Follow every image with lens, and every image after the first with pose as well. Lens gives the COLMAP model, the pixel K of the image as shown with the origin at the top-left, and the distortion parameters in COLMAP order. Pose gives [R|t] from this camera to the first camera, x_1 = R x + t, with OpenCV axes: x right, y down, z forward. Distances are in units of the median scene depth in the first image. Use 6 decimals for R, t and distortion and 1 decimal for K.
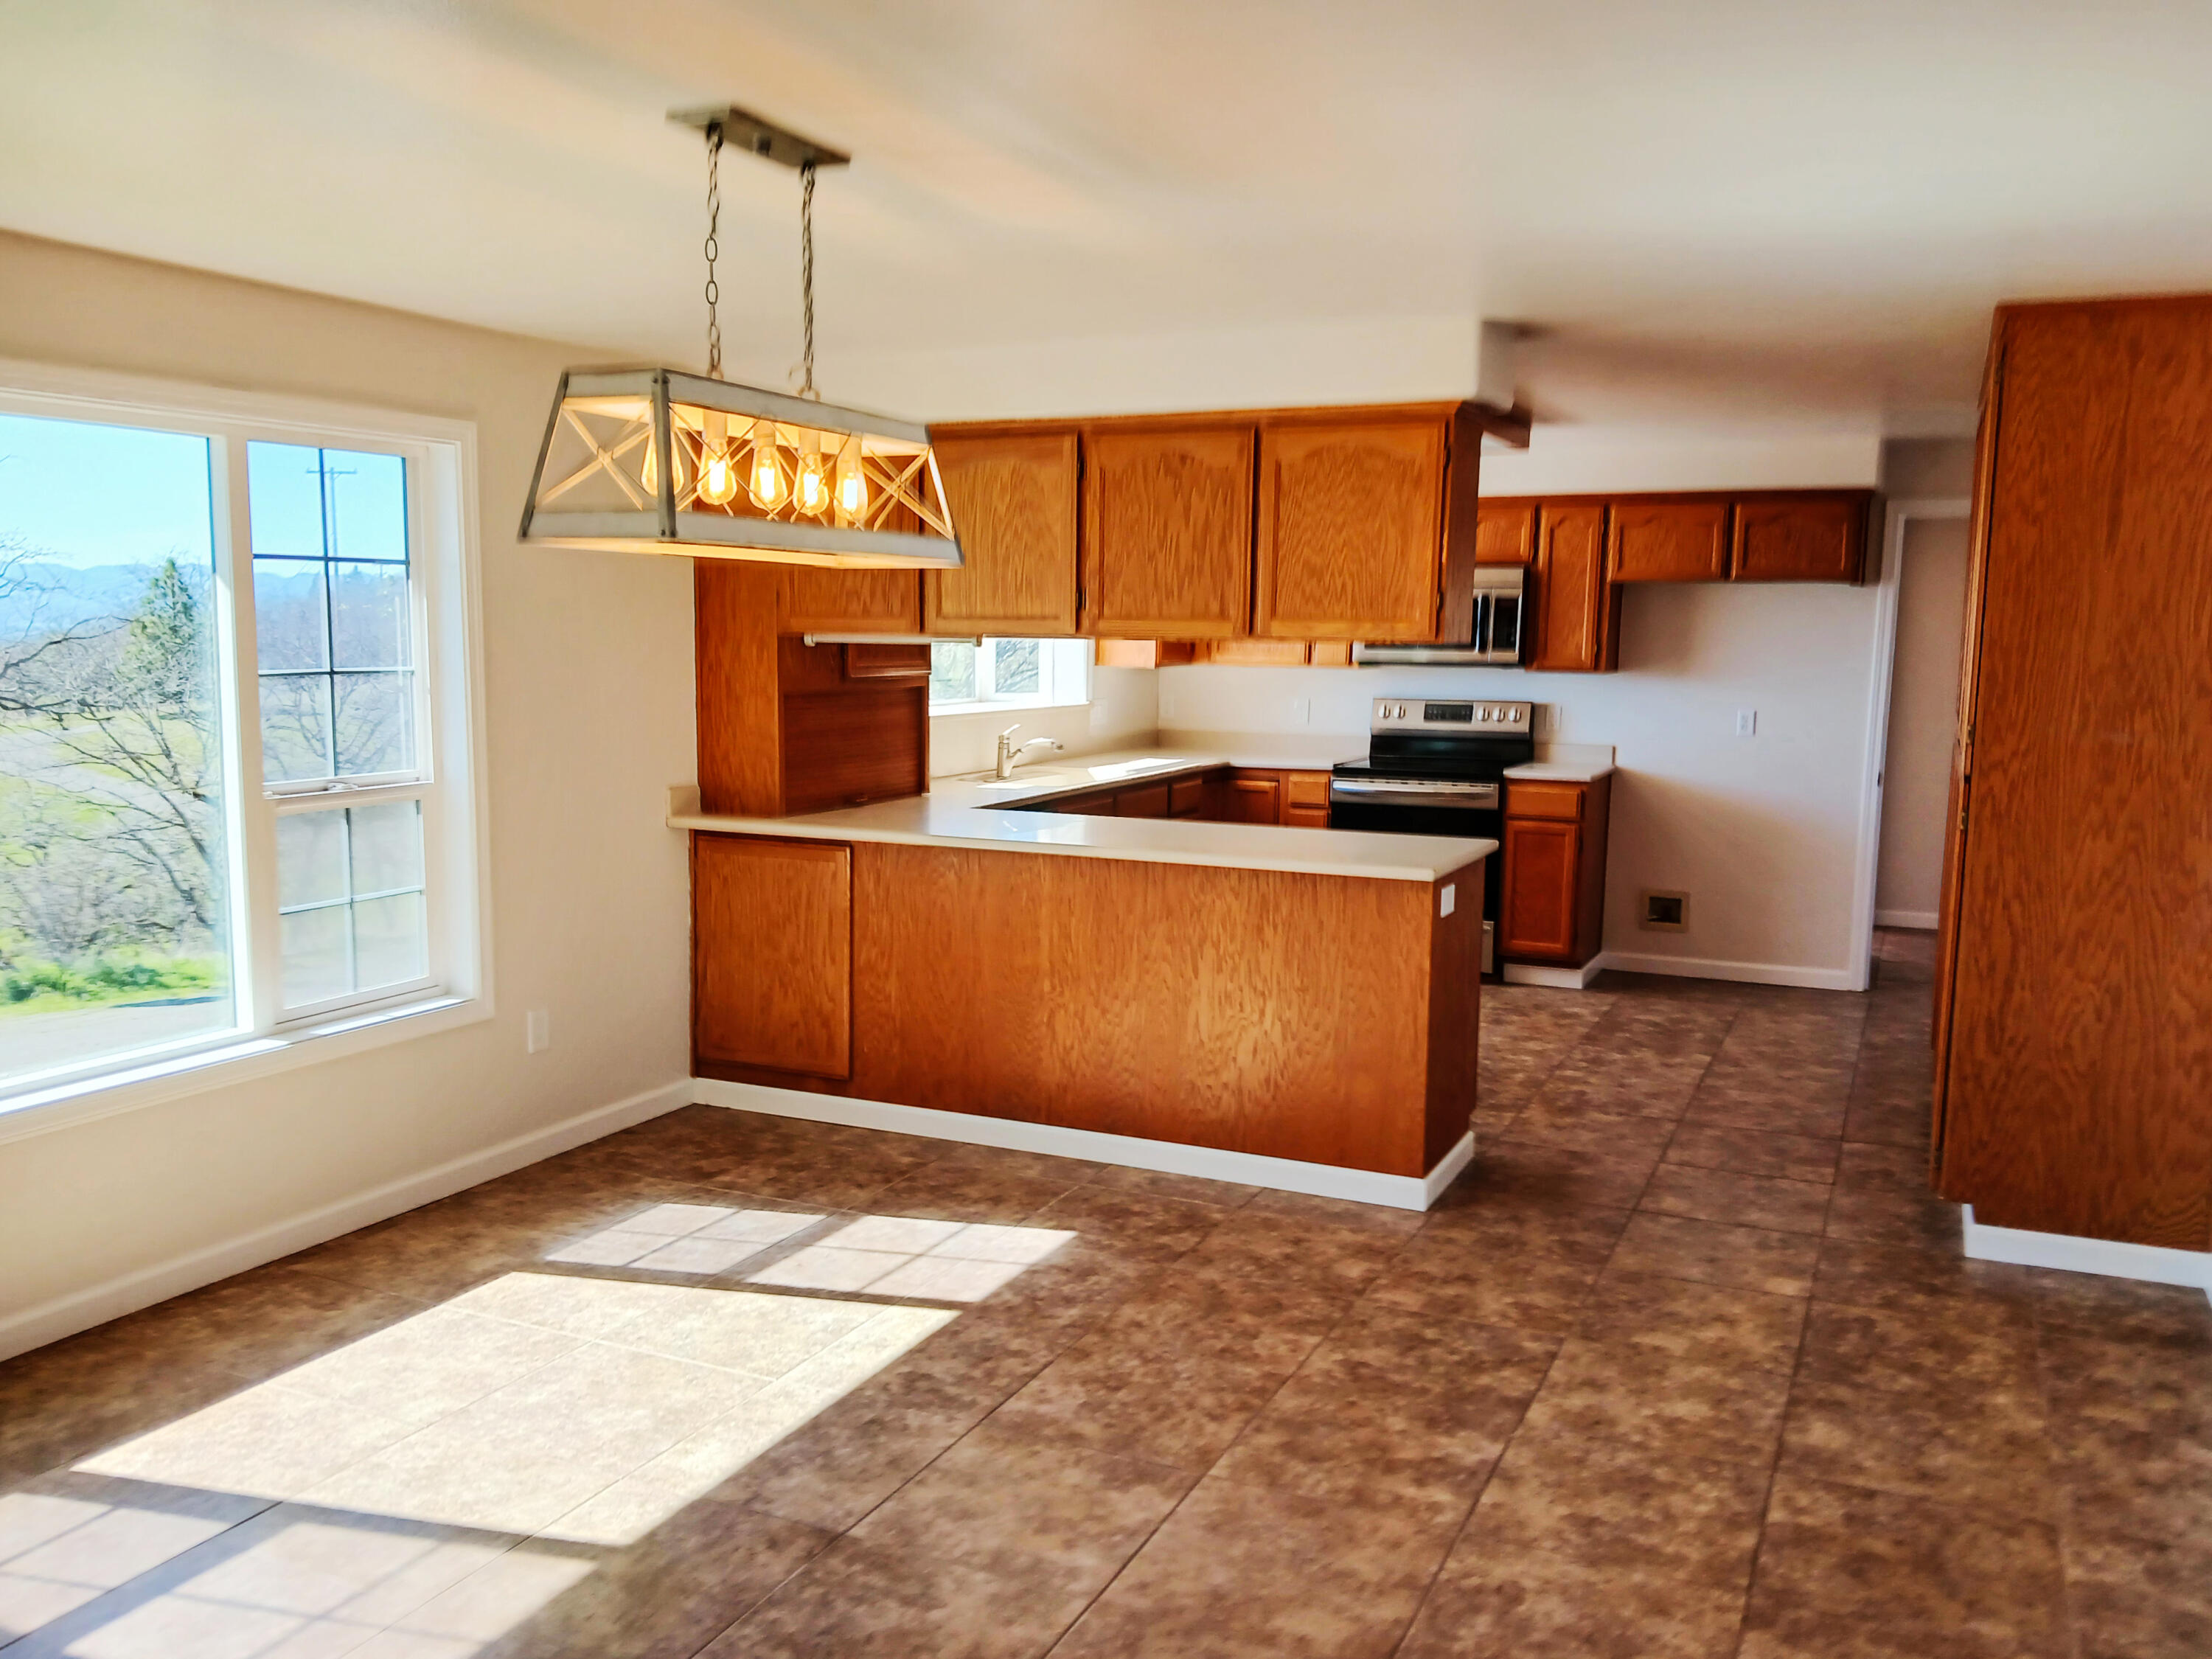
lens RADIAL K [[1810.1, 0, 1096.4], [0, 1810.1, 831.4], [0, 0, 1]] dist [0.124503, -0.150148]
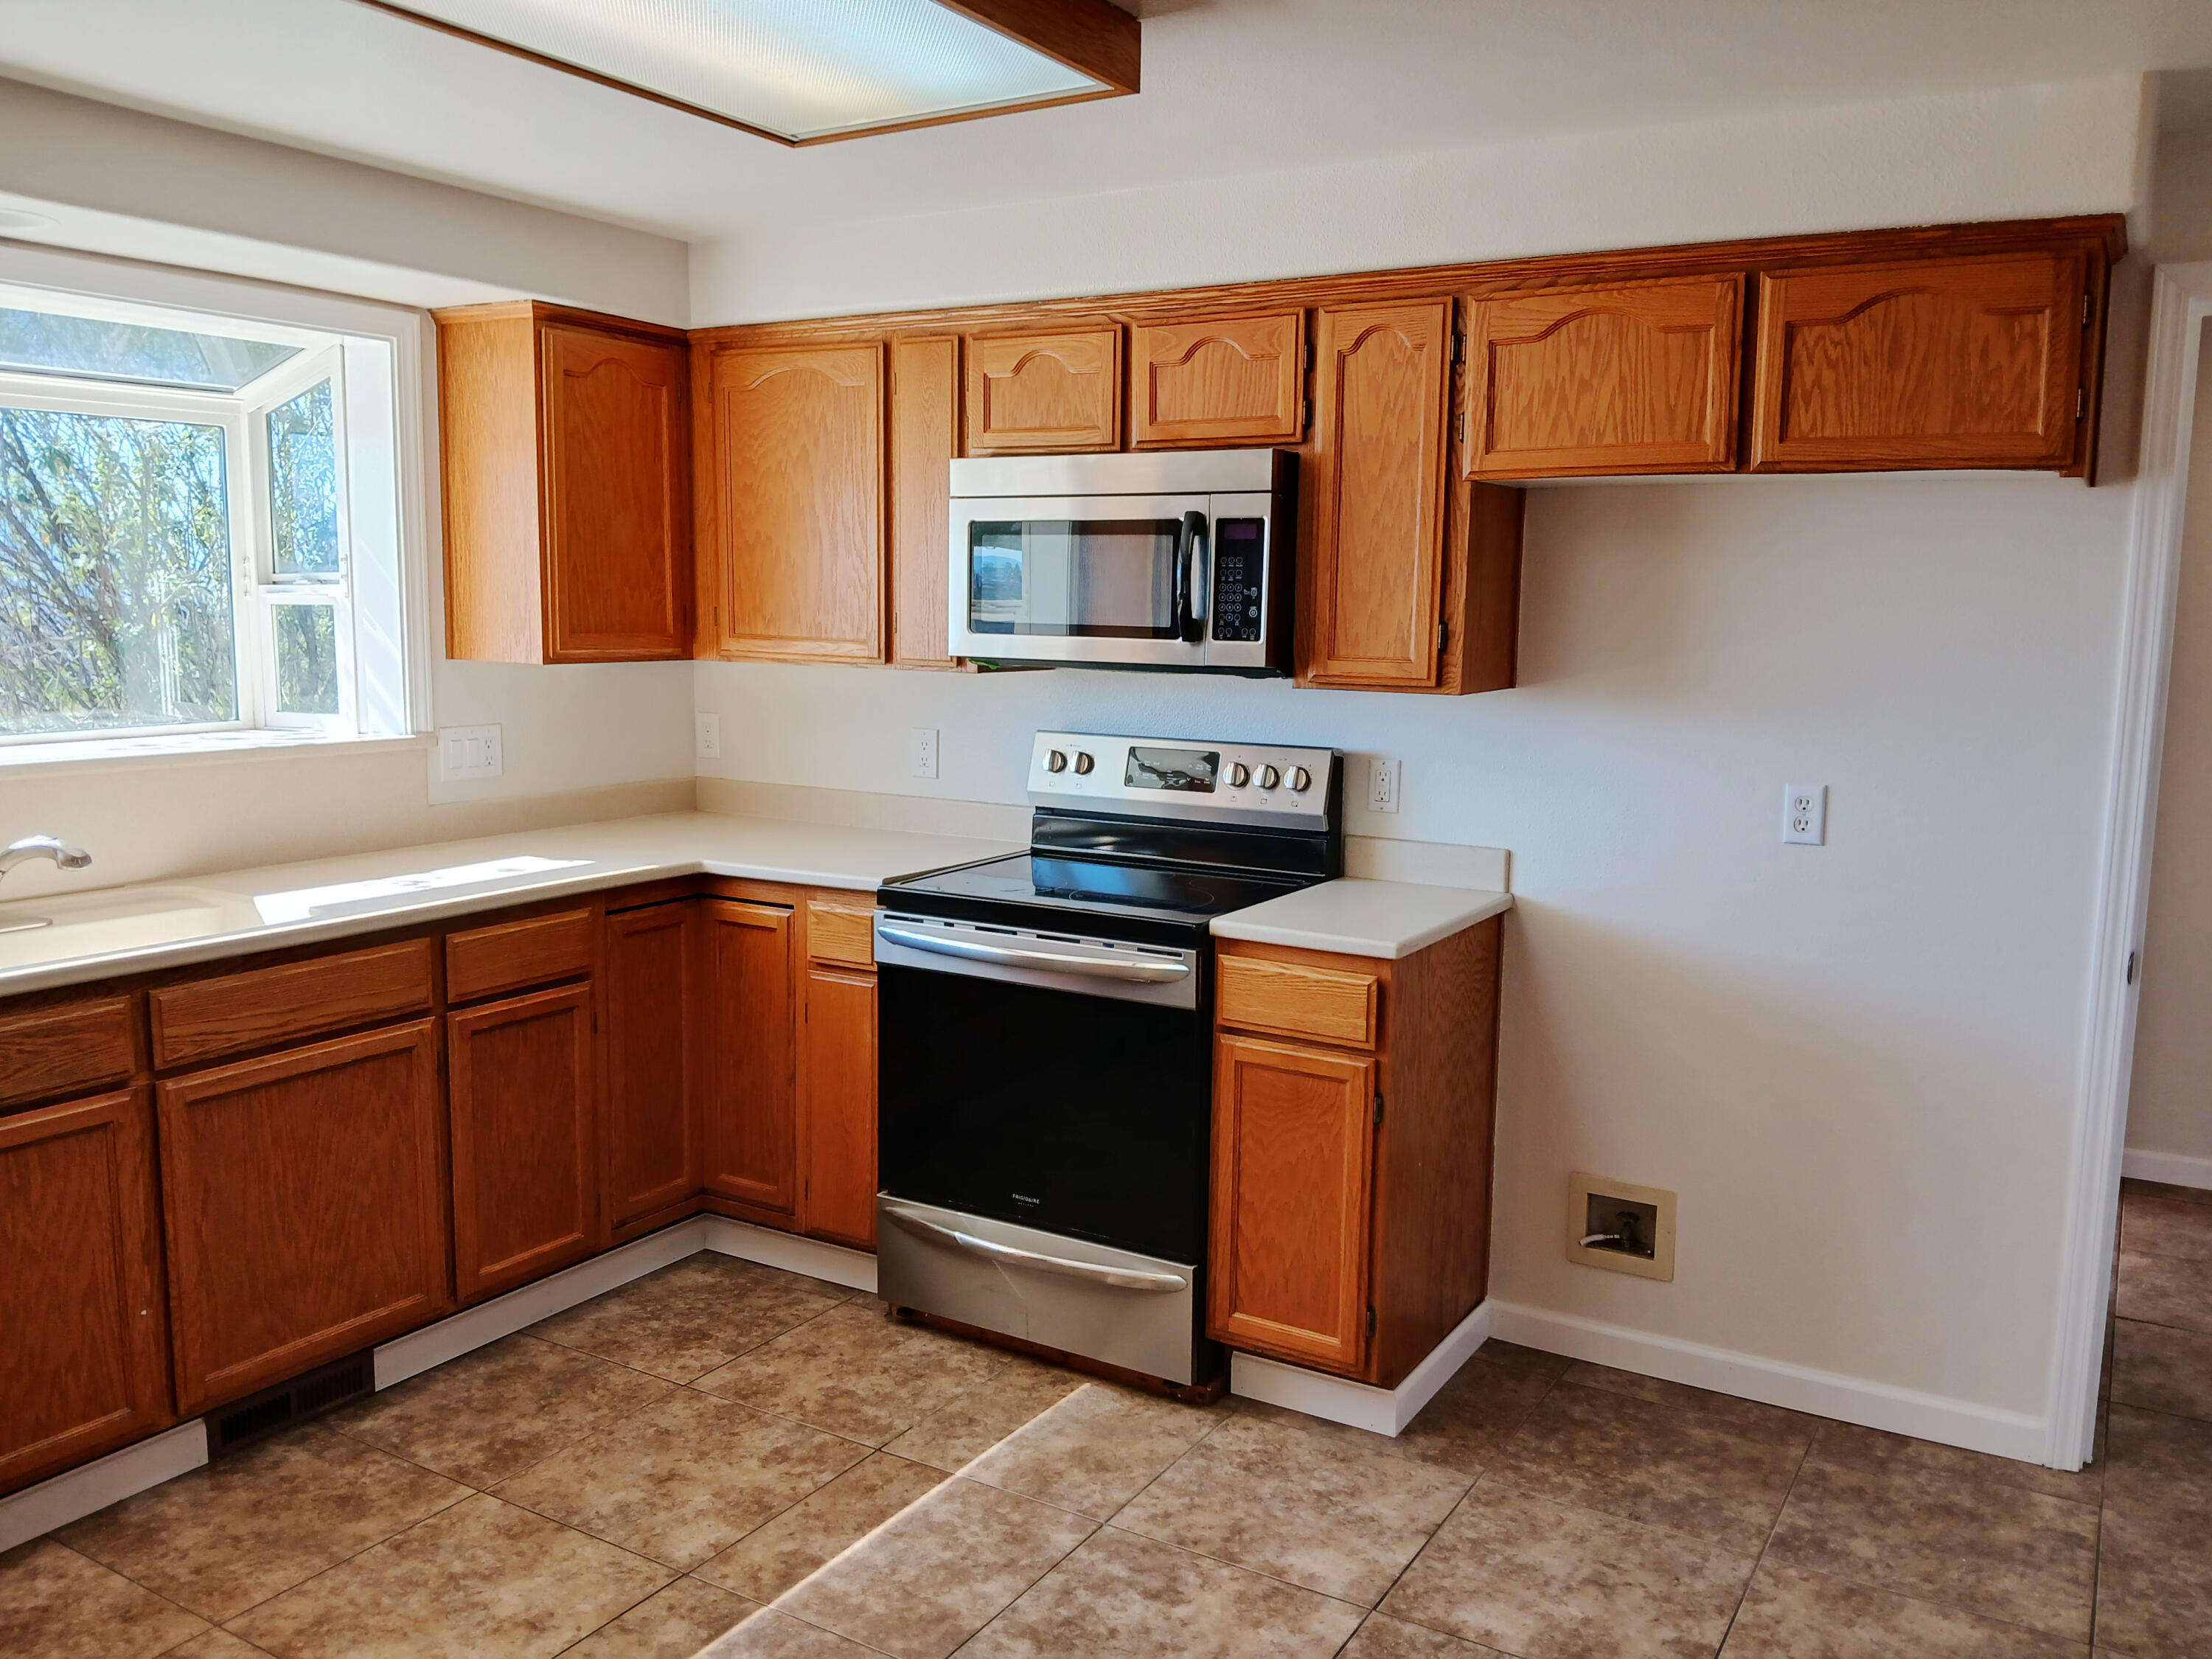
lens RADIAL K [[1810.1, 0, 1096.4], [0, 1810.1, 831.4], [0, 0, 1]] dist [0.124503, -0.150148]
pose [[0.994073, 0.018745, -0.107086, 0.371542], [-0.017155, 0.999729, 0.015743, -0.092821], [0.107352, -0.013812, 0.994125, 0.876513]]
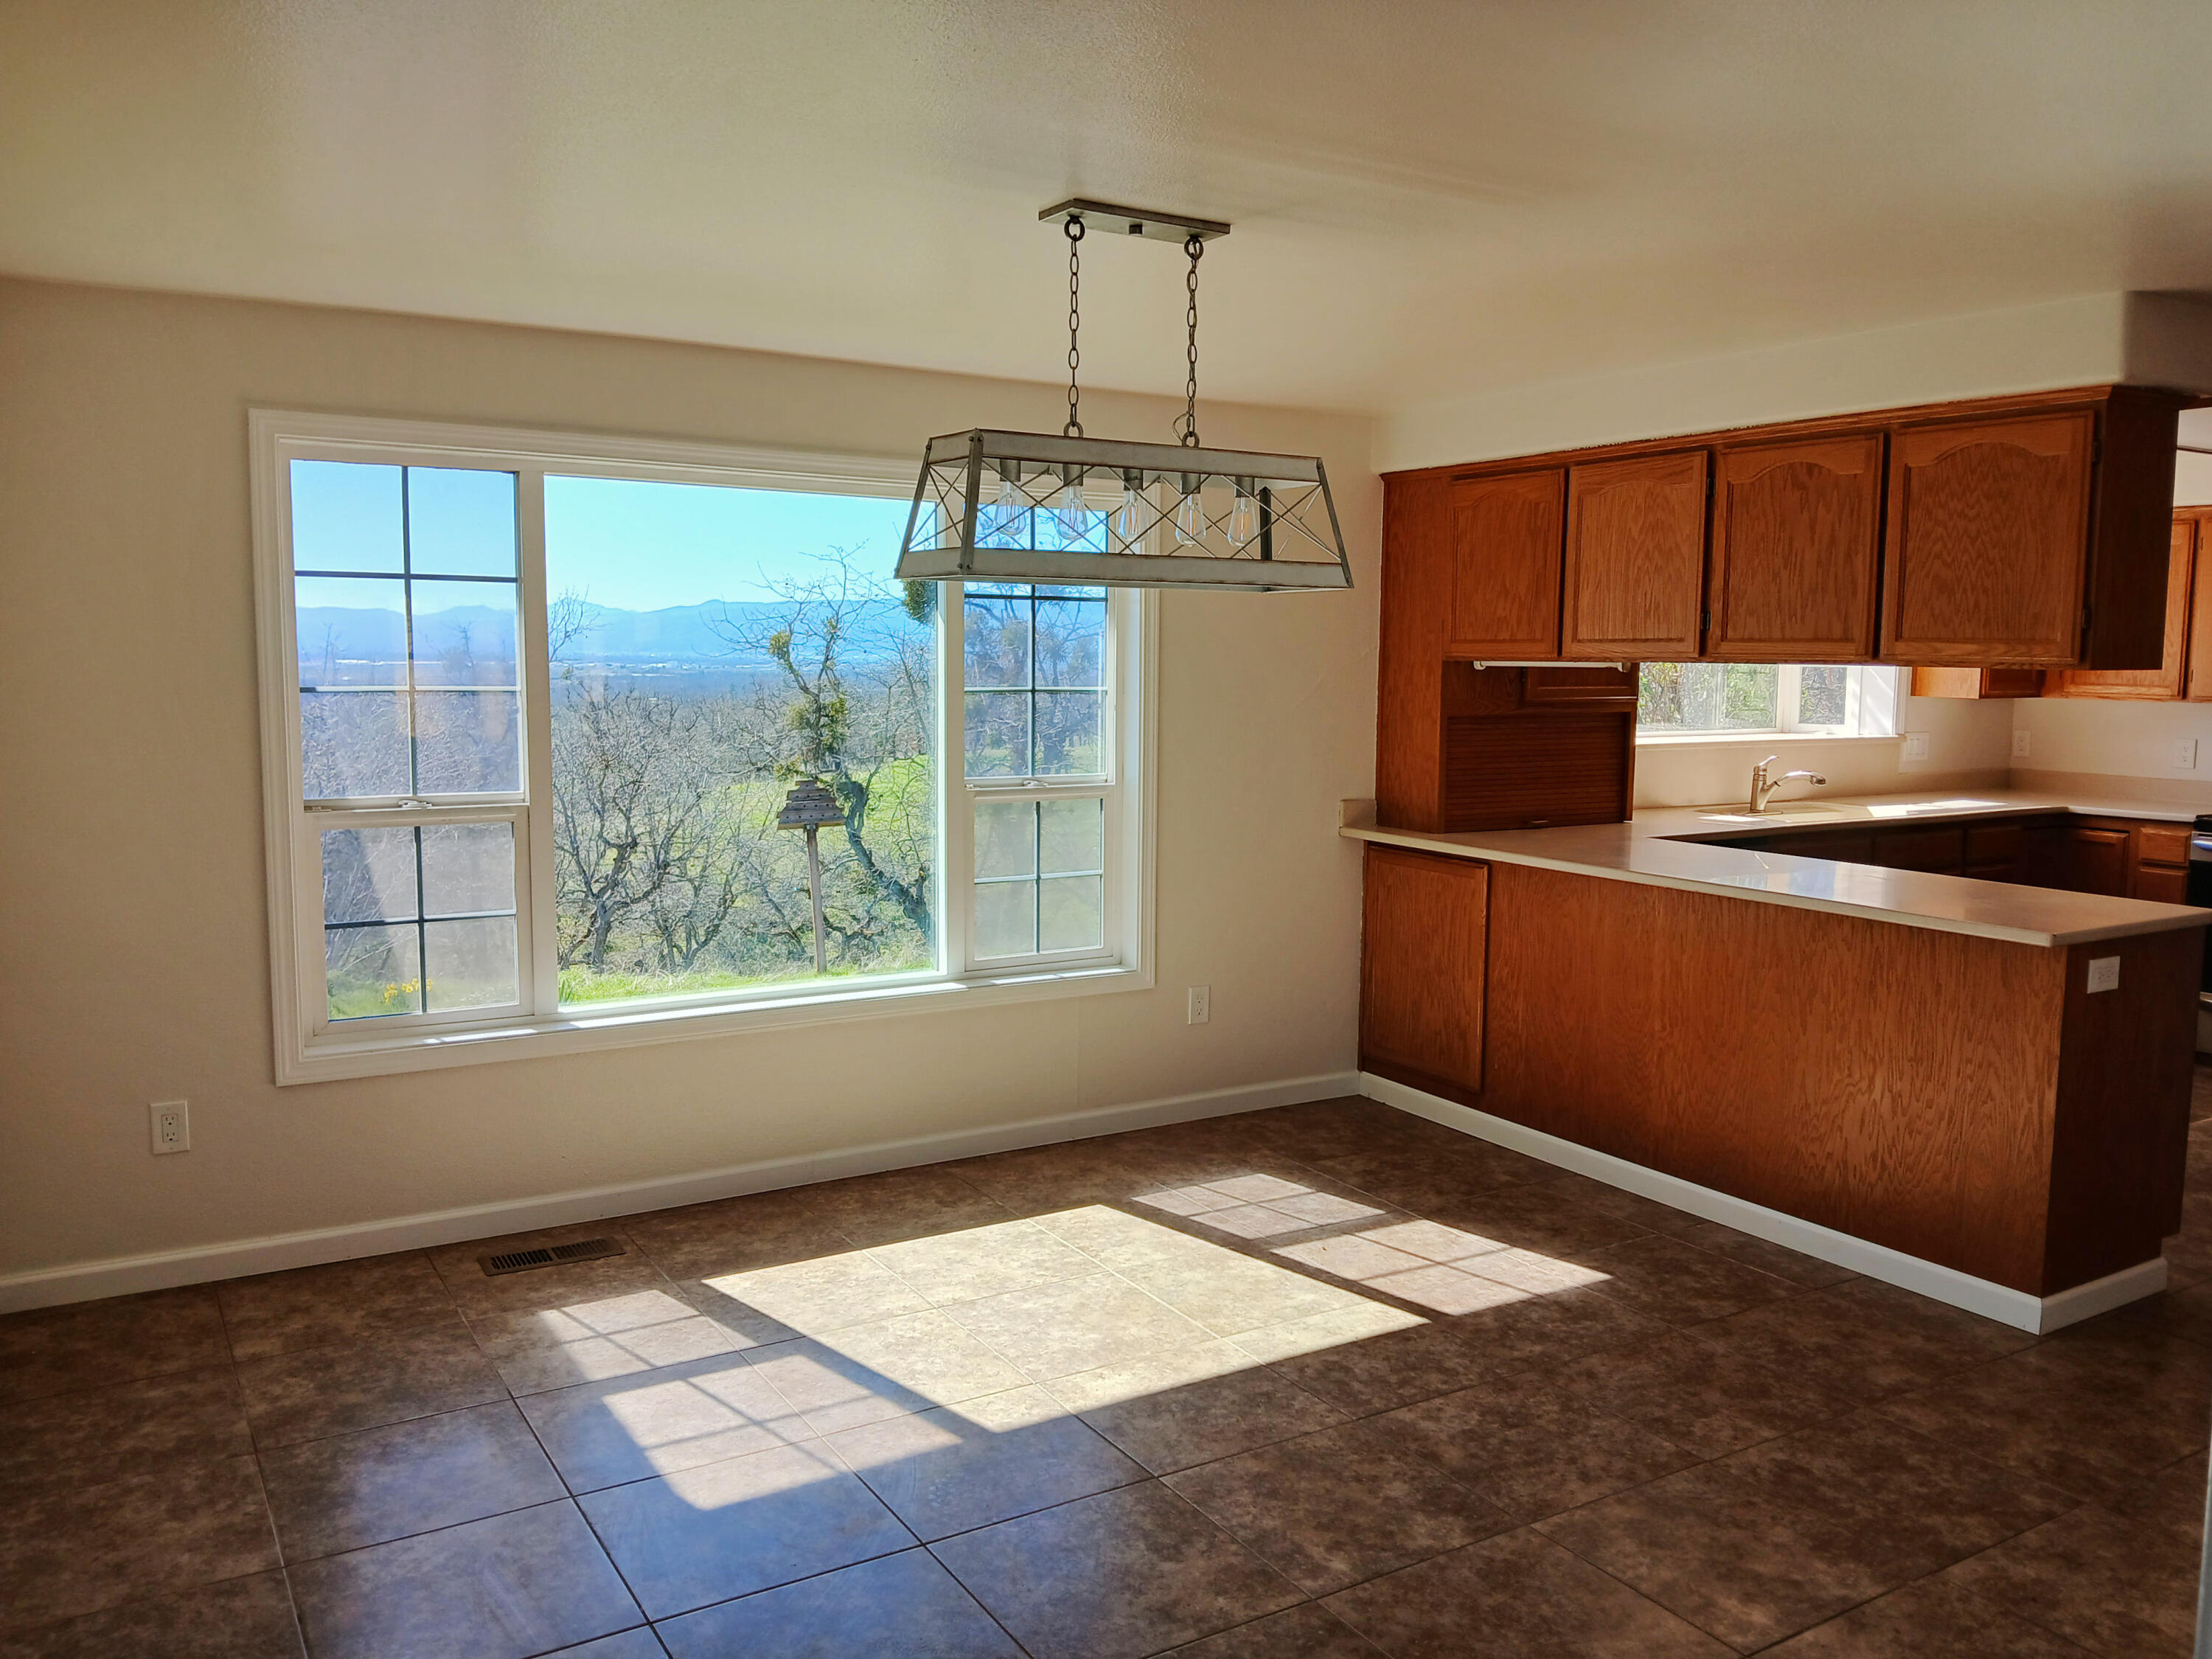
lens RADIAL K [[1732.6, 0, 1092.4], [0, 1732.6, 812.7], [0, 0, 1]] dist [0.123397, -0.204699]
pose [[0.832906, 0.052042, -0.550963, 0.243921], [-0.065357, 0.997852, -0.004549, -0.002698], [0.549542, 0.039798, 0.834517, 0.058576]]
